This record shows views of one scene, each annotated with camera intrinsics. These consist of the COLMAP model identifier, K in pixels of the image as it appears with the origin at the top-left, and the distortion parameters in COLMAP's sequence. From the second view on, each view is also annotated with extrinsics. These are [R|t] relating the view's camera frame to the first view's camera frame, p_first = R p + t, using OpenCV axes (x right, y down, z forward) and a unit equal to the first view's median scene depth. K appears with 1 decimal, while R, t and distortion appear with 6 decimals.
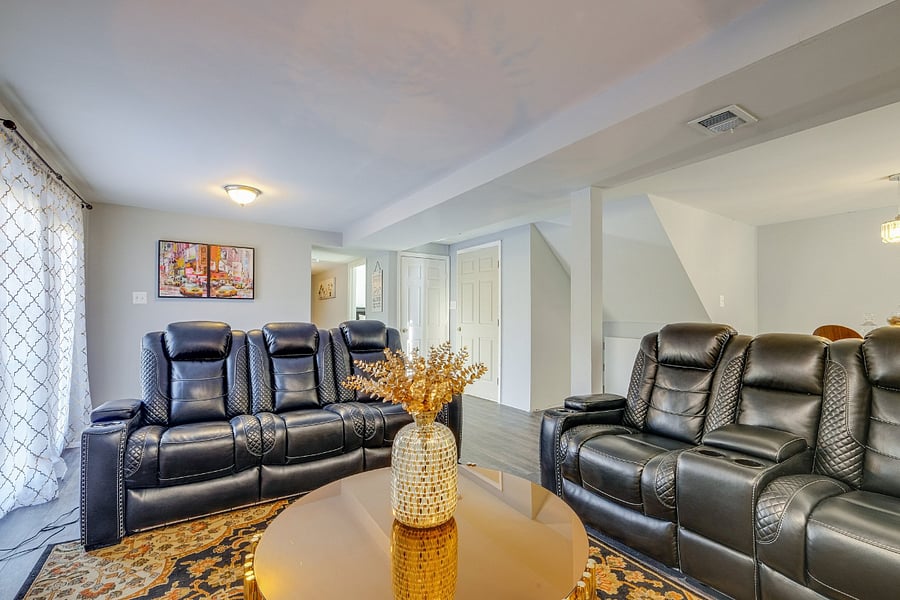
lens RADIAL K [[400.3, 0, 441.8], [0, 400.3, 315.8], [0, 0, 1]] dist [-0.010784, 0.004866]
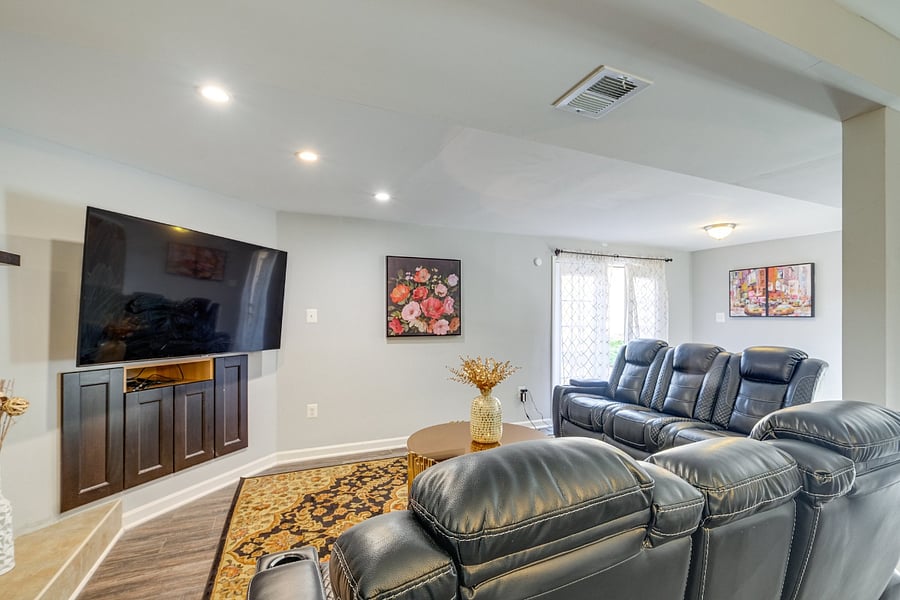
lens RADIAL K [[400.3, 0, 456.3], [0, 400.3, 315.5], [0, 0, 1]] dist [-0.010784, 0.004866]
pose [[-0.142760, -0.005715, -0.989741, 0.610392], [-0.005822, 0.999971, -0.004934, -0.038719], [0.989740, 0.005057, -0.142789, 0.330204]]
